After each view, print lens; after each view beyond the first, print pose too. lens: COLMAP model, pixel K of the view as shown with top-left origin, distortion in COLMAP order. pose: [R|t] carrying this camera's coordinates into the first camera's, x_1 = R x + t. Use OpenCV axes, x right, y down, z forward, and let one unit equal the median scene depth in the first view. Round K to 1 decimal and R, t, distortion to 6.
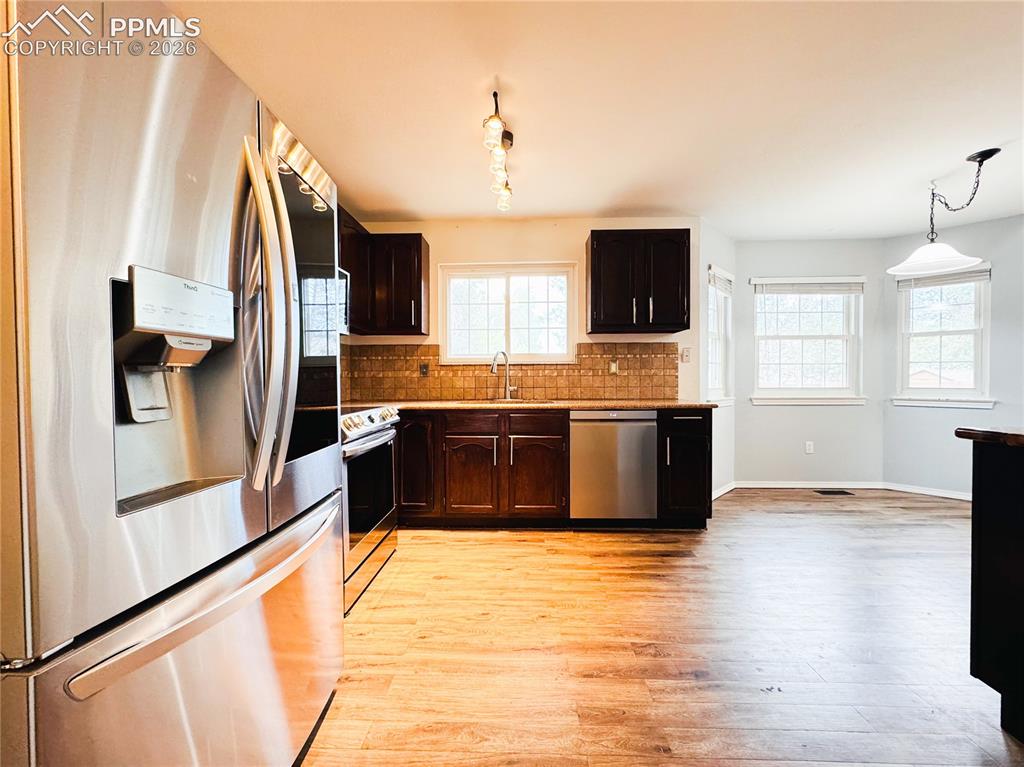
lens RADIAL K [[406.4, 0, 510.9], [0, 406.4, 384.6], [0, 0, 1]] dist [-0.005645, 0.001184]
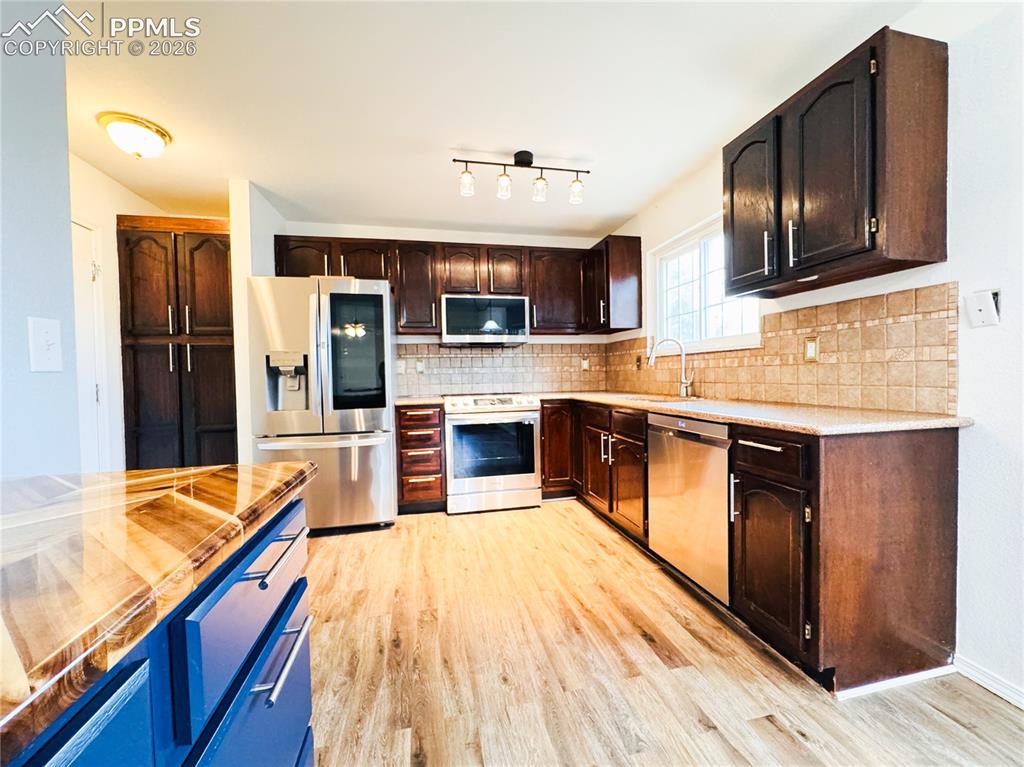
lens RADIAL K [[406.4, 0, 509.1], [0, 406.4, 382.1], [0, 0, 1]] dist [-0.005645, 0.001184]
pose [[0.245596, 0.017526, -0.969214, 0.836132], [0.003230, 0.999816, 0.018897, -0.010639], [0.969367, -0.007772, 0.245494, 0.536917]]
